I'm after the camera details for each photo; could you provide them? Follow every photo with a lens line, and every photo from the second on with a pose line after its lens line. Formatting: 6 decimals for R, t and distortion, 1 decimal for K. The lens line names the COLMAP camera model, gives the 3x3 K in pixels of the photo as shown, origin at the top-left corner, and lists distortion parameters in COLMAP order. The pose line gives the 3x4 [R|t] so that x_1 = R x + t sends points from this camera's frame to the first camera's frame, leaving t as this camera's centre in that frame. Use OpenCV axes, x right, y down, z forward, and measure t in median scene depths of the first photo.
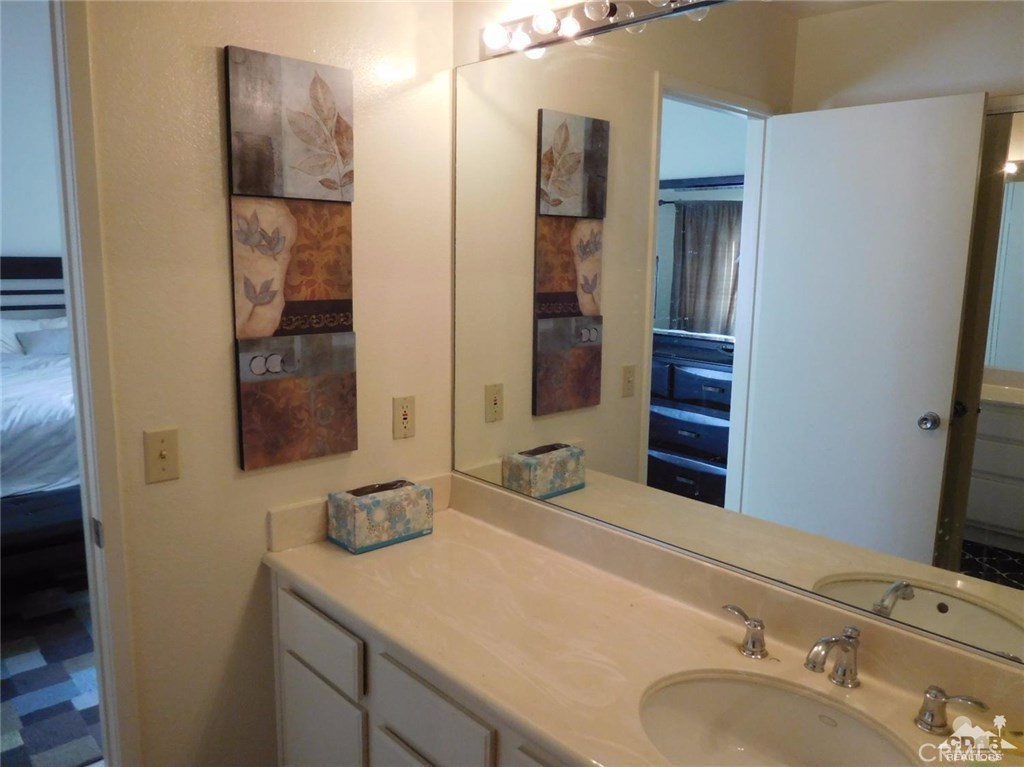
lens RADIAL K [[756.7, 0, 512.6], [0, 756.7, 383.4], [0, 0, 1]] dist [-0.006269, -0.003886]
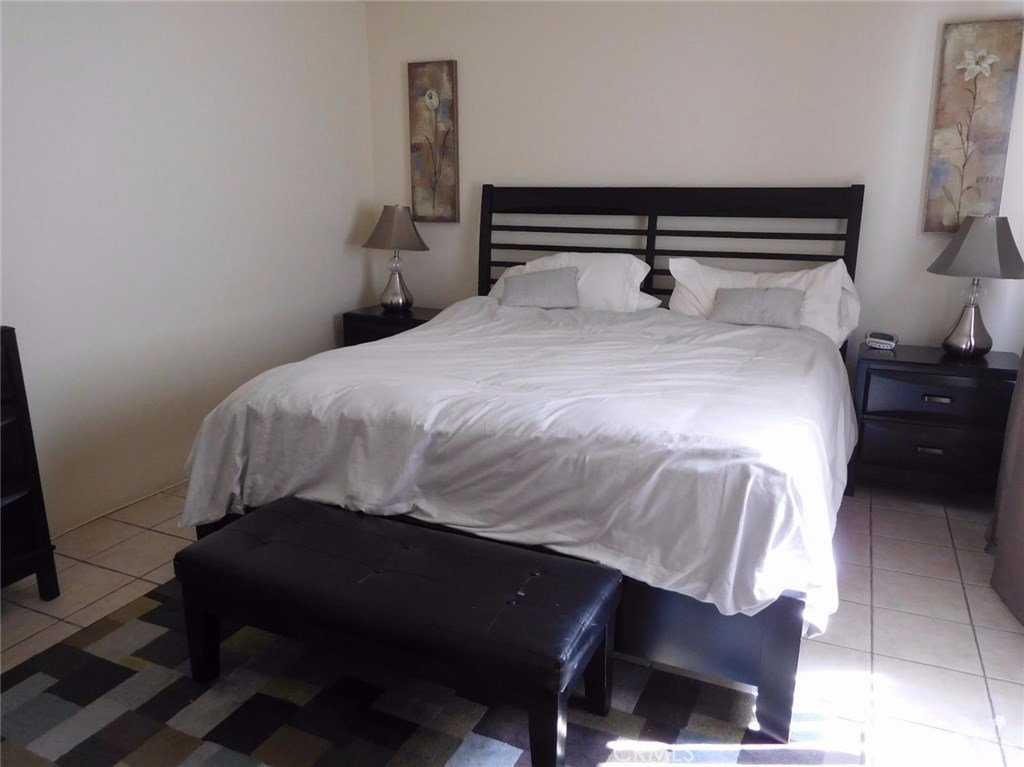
lens RADIAL K [[756.7, 0, 511.5], [0, 756.7, 384.1], [0, 0, 1]] dist [-0.006269, -0.003886]
pose [[0.353050, 0.214773, -0.910619, -0.020329], [-0.142578, 0.974278, 0.174510, -0.095154], [0.924677, 0.068224, 0.374591, 0.663453]]
